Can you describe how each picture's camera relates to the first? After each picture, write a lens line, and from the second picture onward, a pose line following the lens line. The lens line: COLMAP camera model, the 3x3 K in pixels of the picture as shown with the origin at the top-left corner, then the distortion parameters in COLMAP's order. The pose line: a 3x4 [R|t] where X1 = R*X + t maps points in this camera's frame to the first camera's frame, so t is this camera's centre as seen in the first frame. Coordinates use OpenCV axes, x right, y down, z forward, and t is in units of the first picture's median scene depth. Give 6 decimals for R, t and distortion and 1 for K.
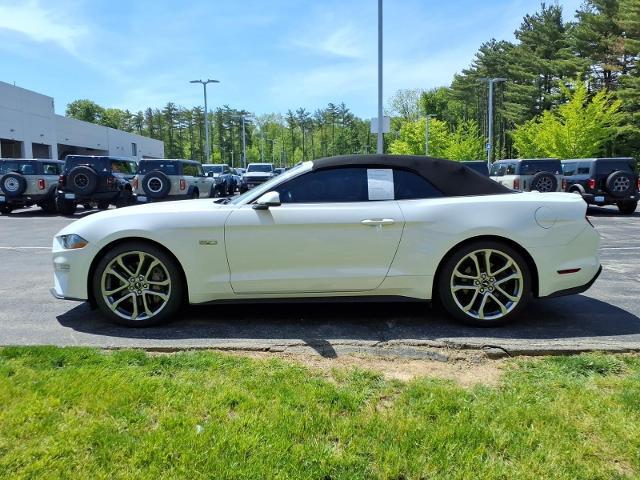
lens RADIAL K [[506.8, 0, 318.8], [0, 506.8, 239.3], [0, 0, 1]] dist [0.048657, -0.043697]
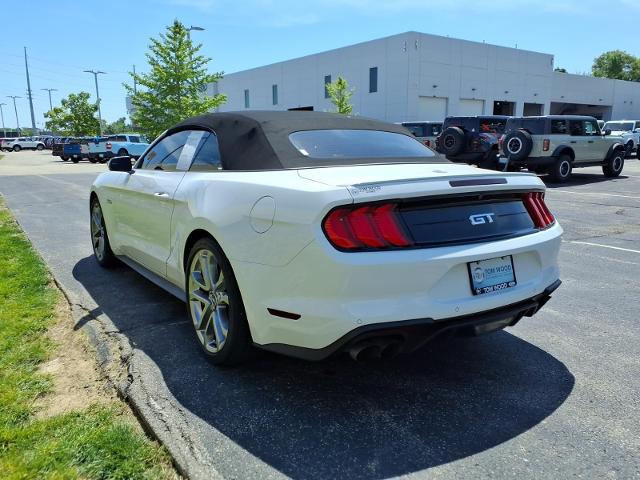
lens RADIAL K [[506.8, 0, 322.7], [0, 506.8, 243.9], [0, 0, 1]] dist [0.048657, -0.043697]
pose [[0.593997, 0.159469, -0.788503, 0.124521], [-0.089843, 0.987174, 0.131968, -0.011985], [0.799435, -0.007547, 0.600705, 0.093206]]
